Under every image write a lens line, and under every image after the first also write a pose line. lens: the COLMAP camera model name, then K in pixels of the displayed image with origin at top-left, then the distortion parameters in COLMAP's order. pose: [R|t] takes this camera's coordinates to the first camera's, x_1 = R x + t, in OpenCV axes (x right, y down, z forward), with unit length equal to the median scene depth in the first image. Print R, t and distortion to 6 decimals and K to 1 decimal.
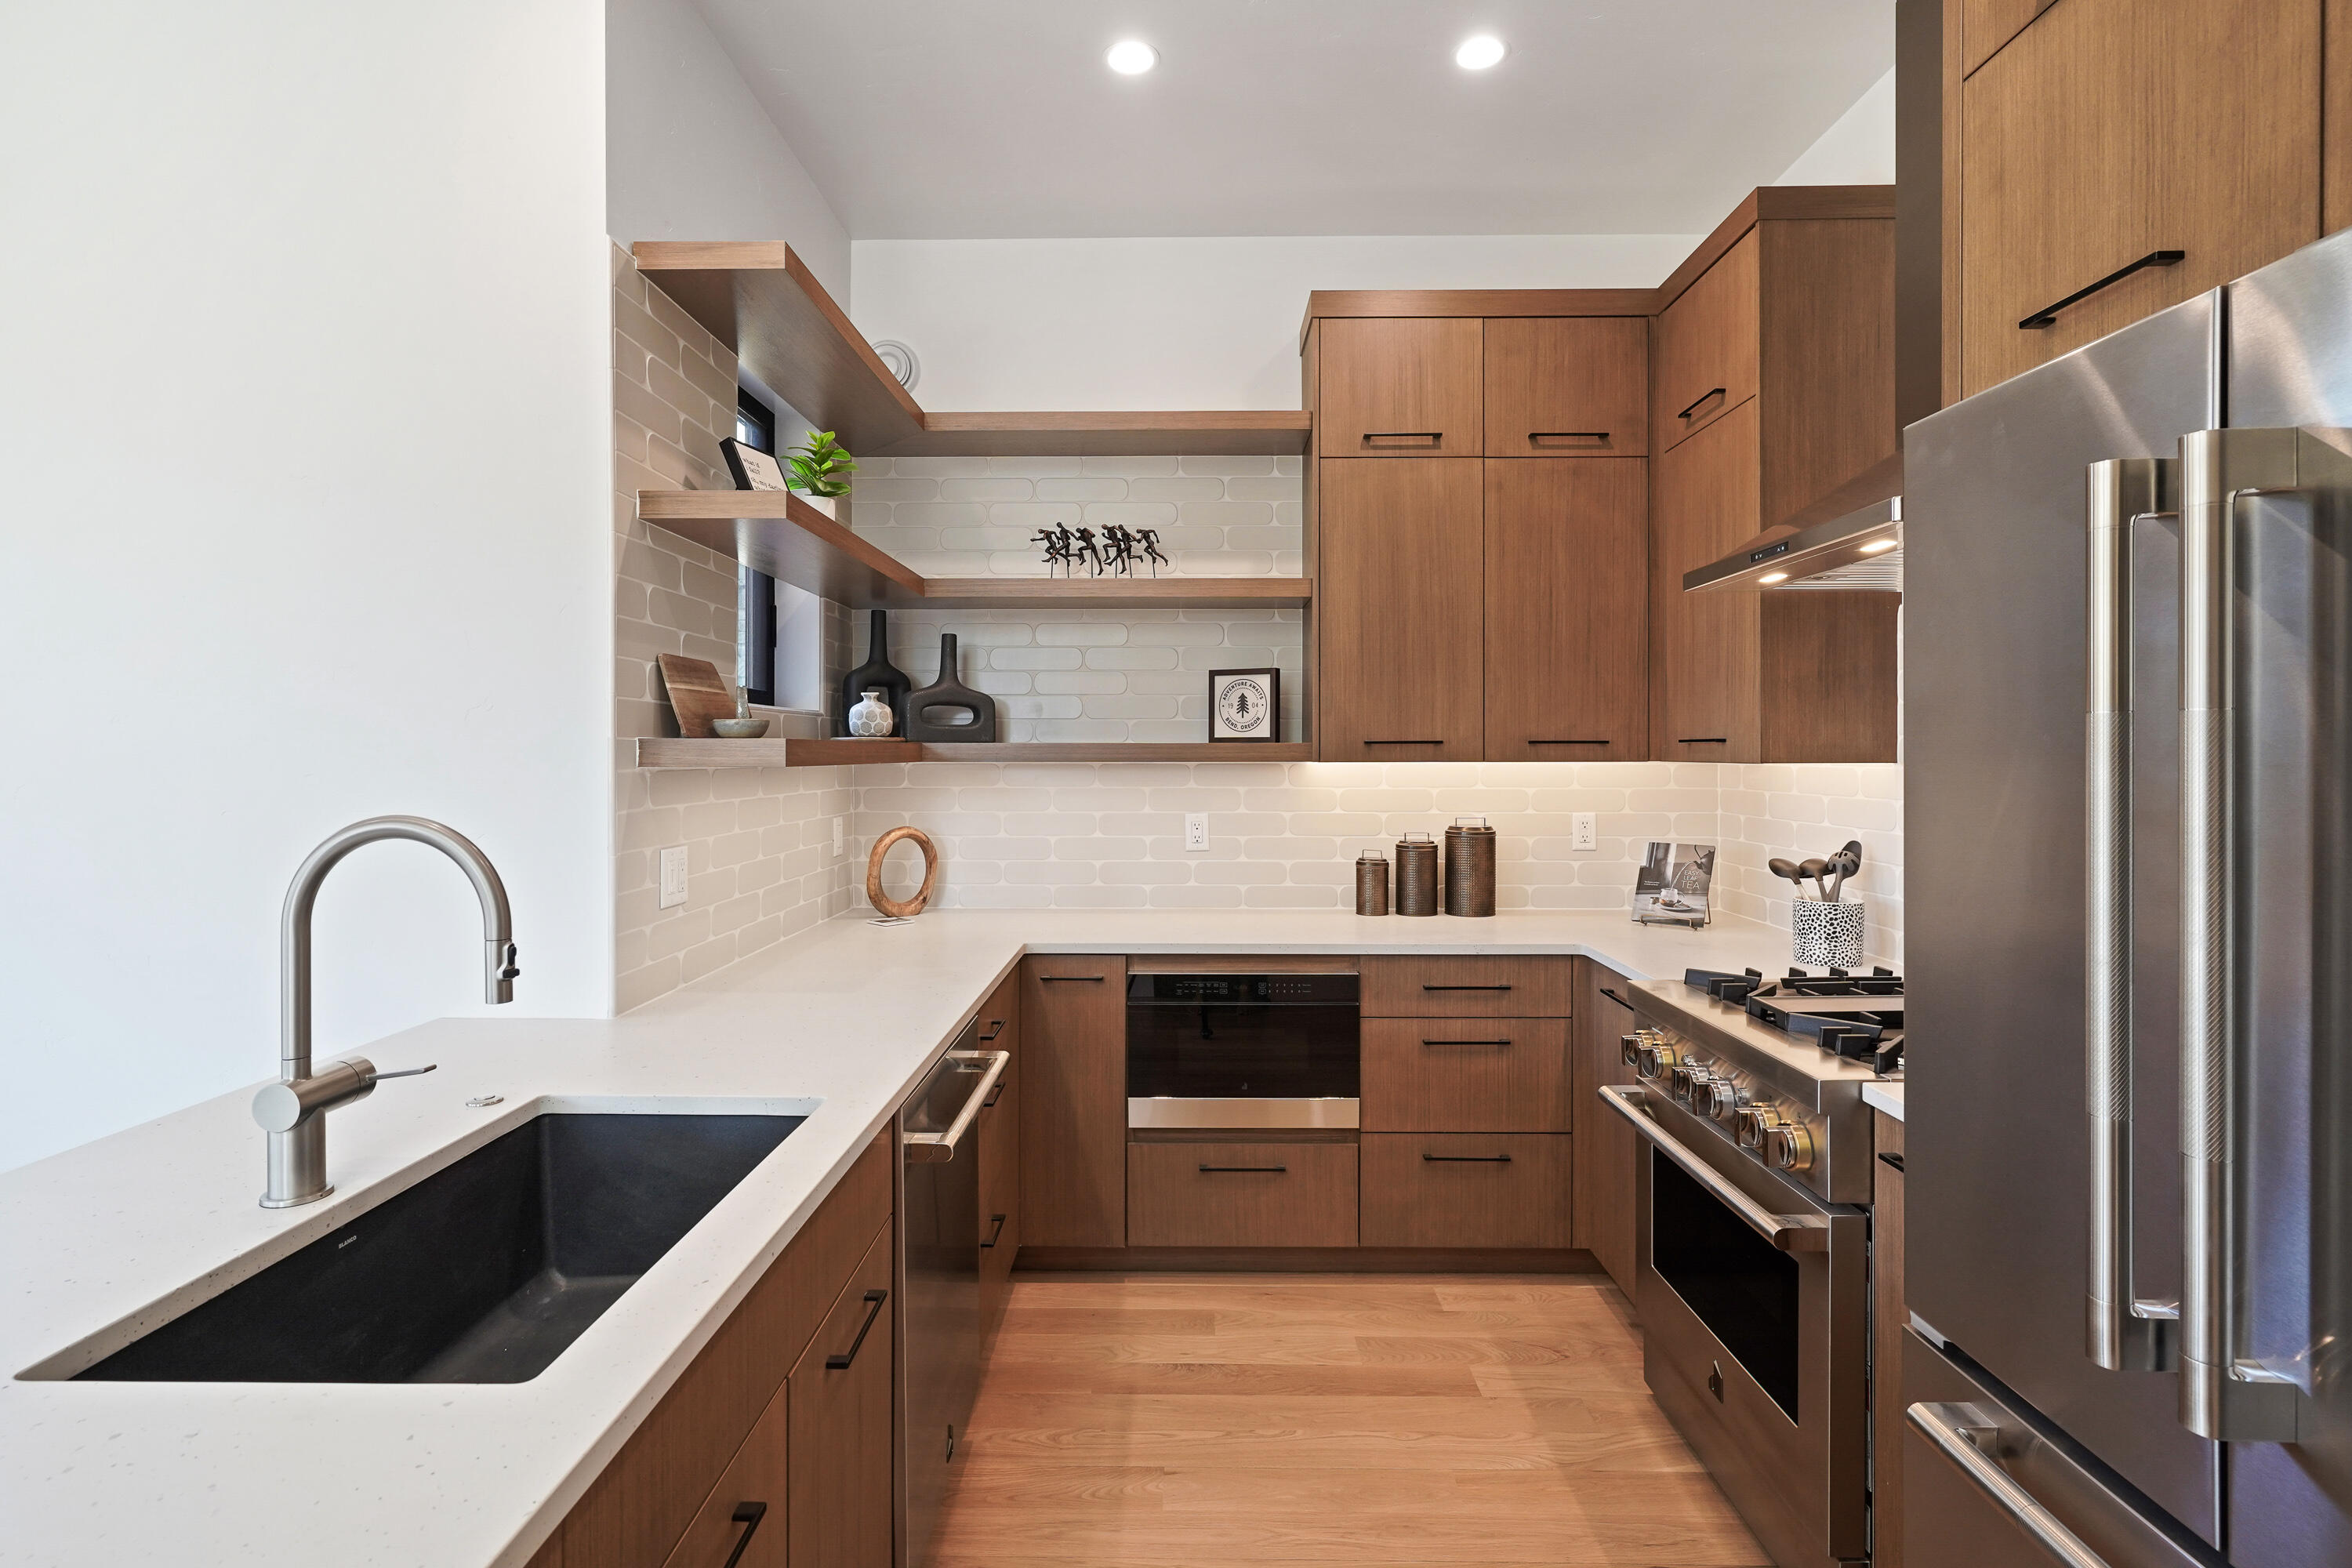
lens RADIAL K [[1150.6, 0, 1157.8], [0, 1150.6, 769.8], [0, 0, 1]] dist [-0.001131, 0.001645]
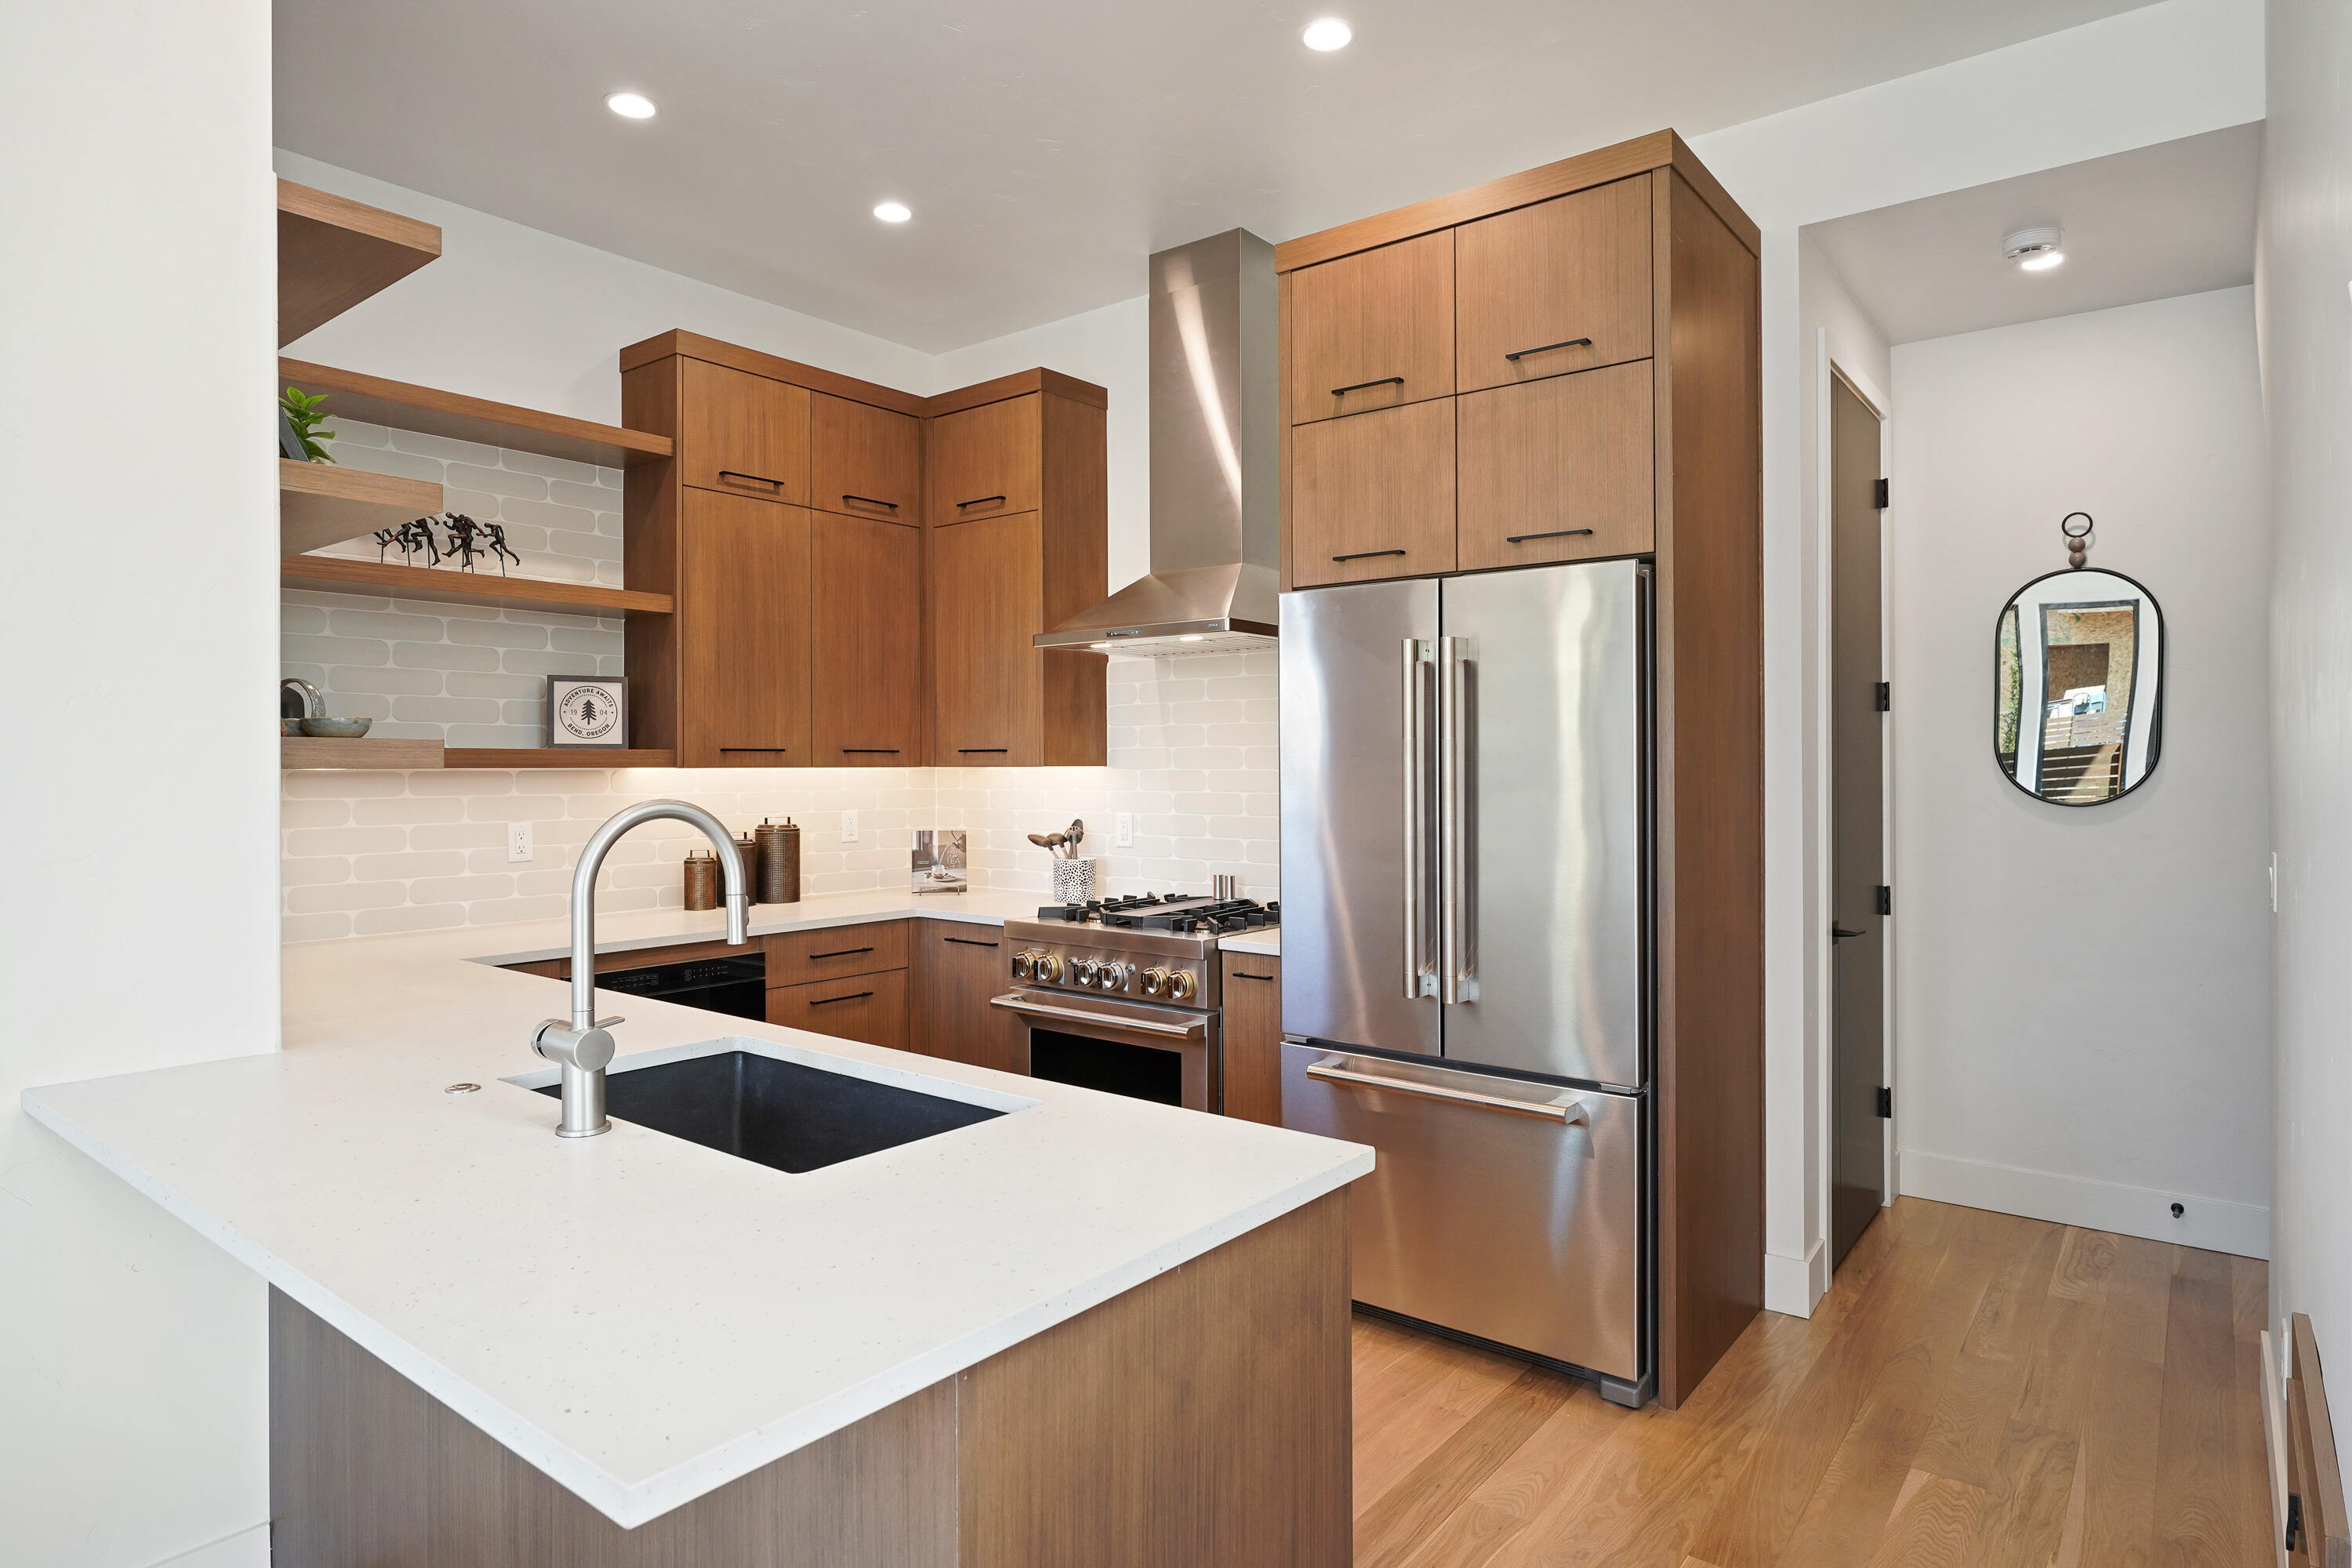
lens RADIAL K [[1300.2, 0, 1181.0], [0, 1300.2, 775.0], [0, 0, 1]] dist [0.007709, -0.002244]
pose [[0.607166, -0.006899, 0.794545, -0.545545], [0.014206, 0.999897, -0.002173, 0.009109], [-0.794448, 0.012607, 0.607201, -0.103566]]
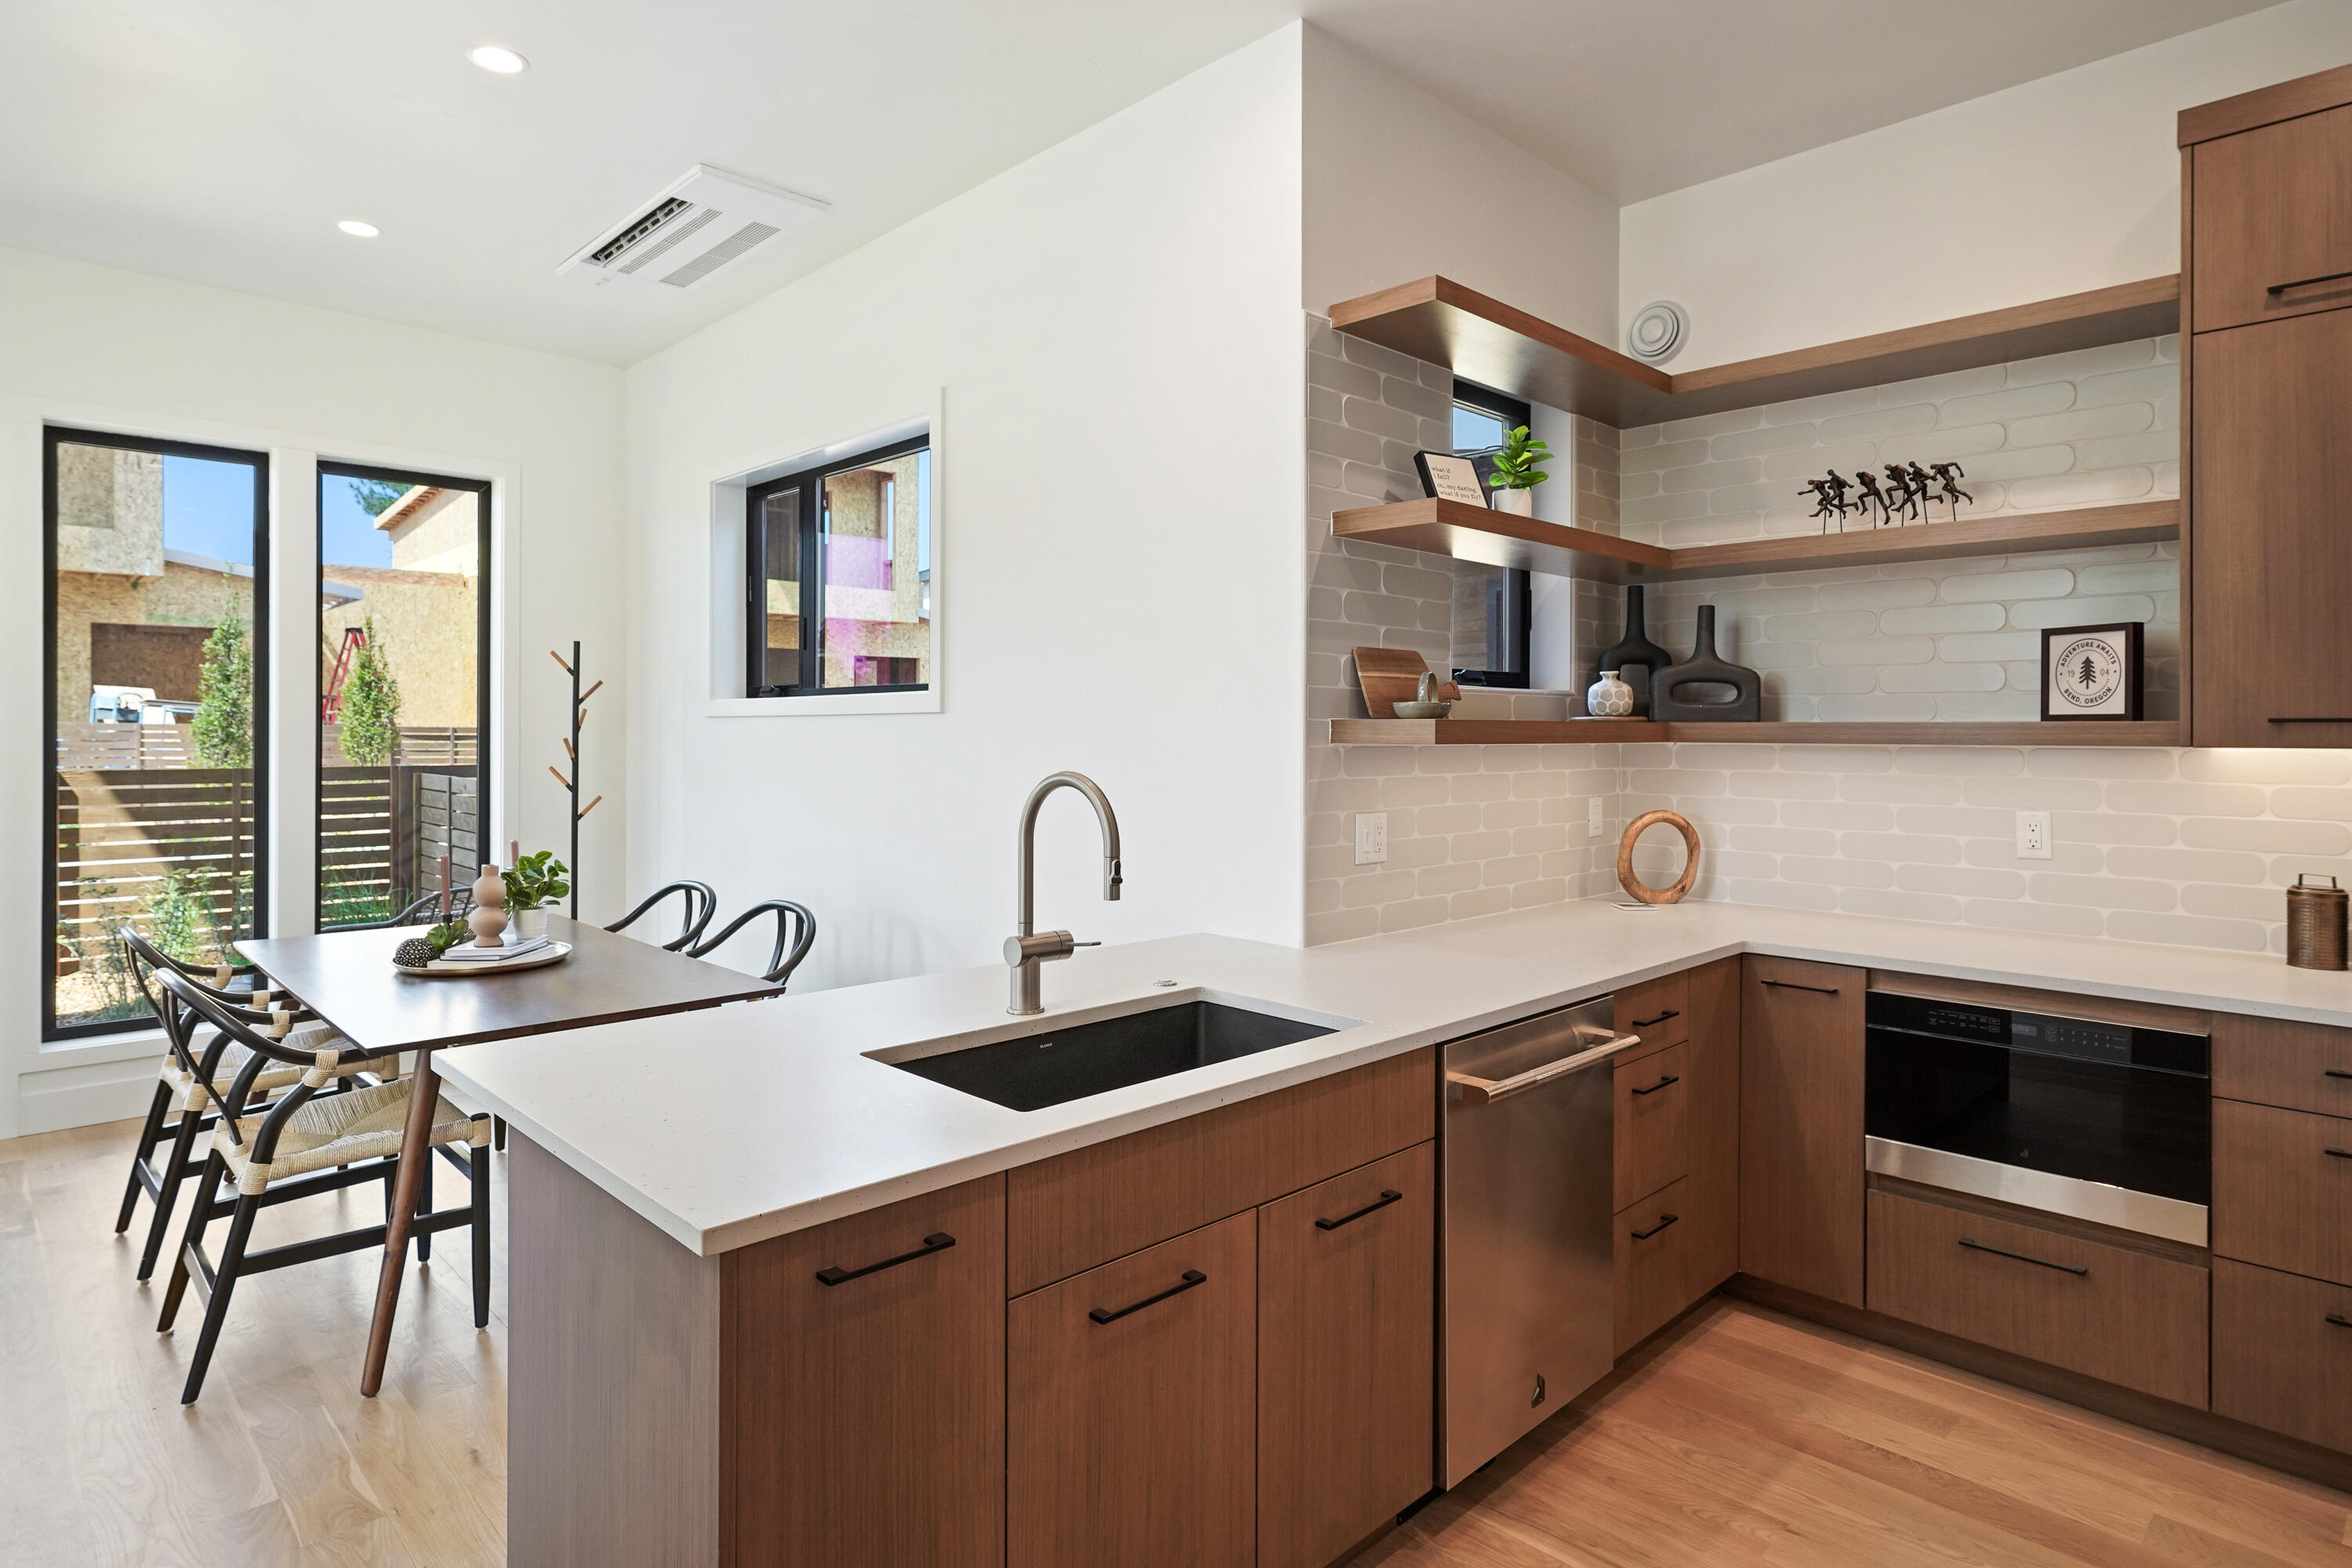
lens RADIAL K [[1311.2, 0, 1186.1], [0, 1311.2, 754.3], [0, 0, 1]] dist [-0.000120, 0.005243]
pose [[0.704568, 0.015510, -0.709467, 0.289739], [-0.014984, 0.999863, 0.006977, 0.001439], [0.709478, 0.005715, 0.704705, -0.048441]]
